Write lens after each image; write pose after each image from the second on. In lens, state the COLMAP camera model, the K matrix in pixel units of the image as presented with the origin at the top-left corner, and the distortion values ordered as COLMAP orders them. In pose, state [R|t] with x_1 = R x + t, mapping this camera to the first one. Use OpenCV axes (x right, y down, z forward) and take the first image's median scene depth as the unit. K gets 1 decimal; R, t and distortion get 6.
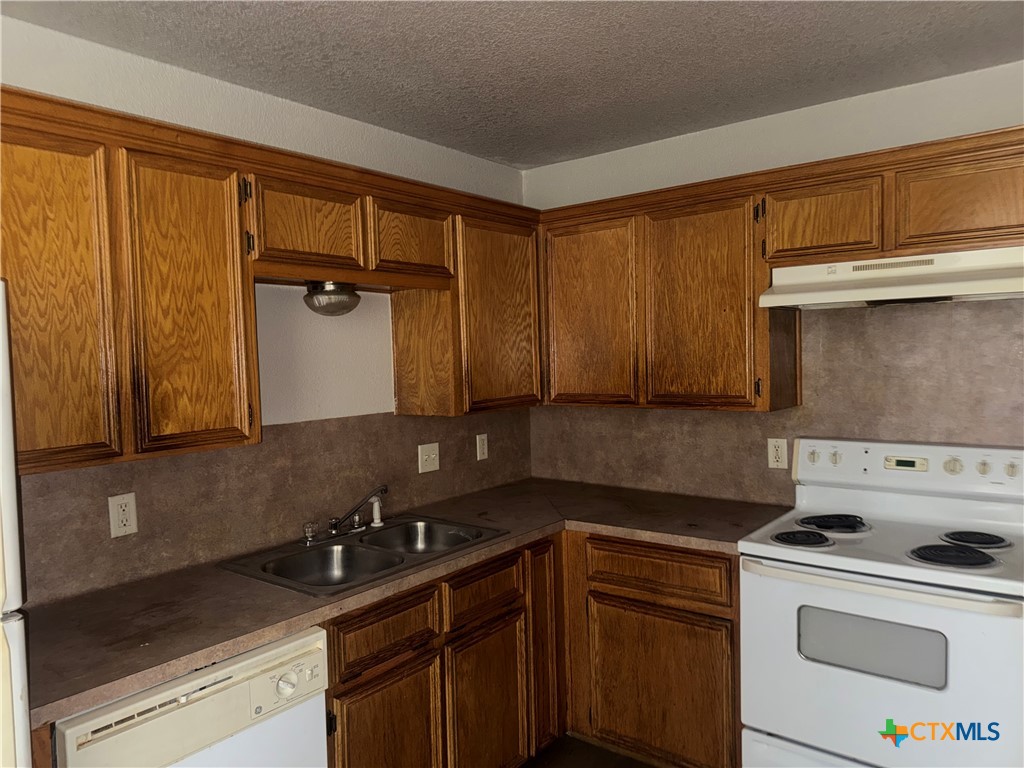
lens RADIAL K [[718.0, 0, 512.0], [0, 718.0, 384.0], [0, 0, 1]] dist [0.087110, -0.130267]
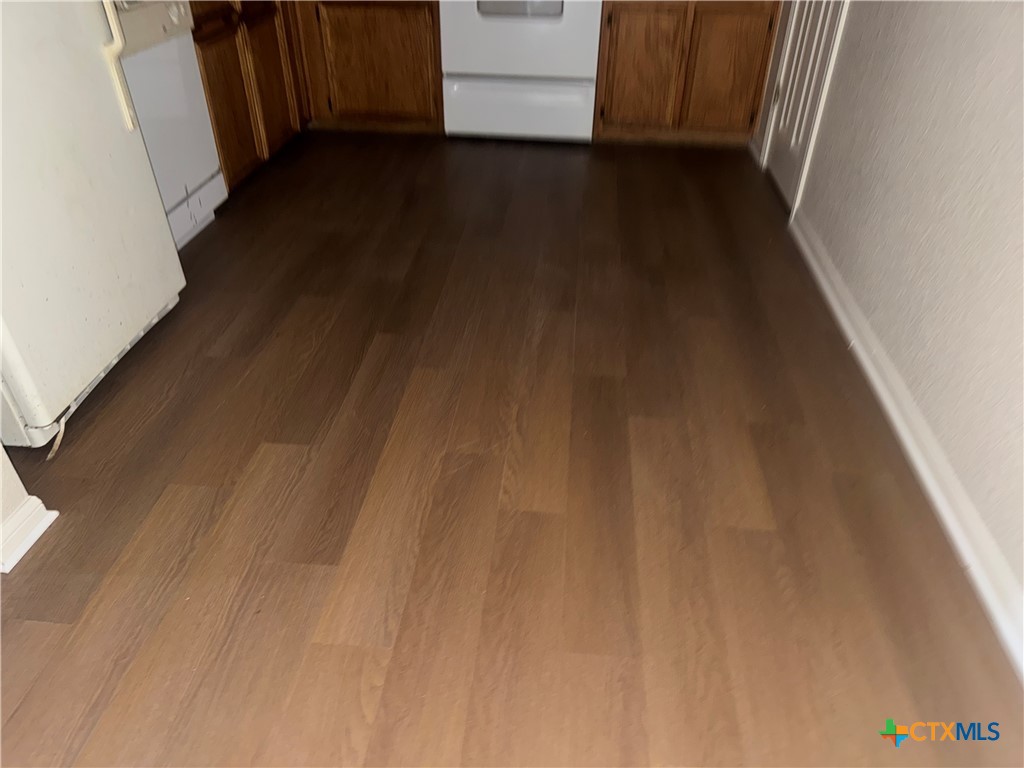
lens RADIAL K [[728.5, 0, 512.9], [0, 728.5, 402.2], [0, 0, 1]] dist [0.032441, -0.055733]
pose [[0.842999, -0.289465, 0.453390, -0.407063], [-0.008357, 0.835717, 0.549097, 0.178599], [-0.537850, -0.466677, 0.702089, -0.427514]]
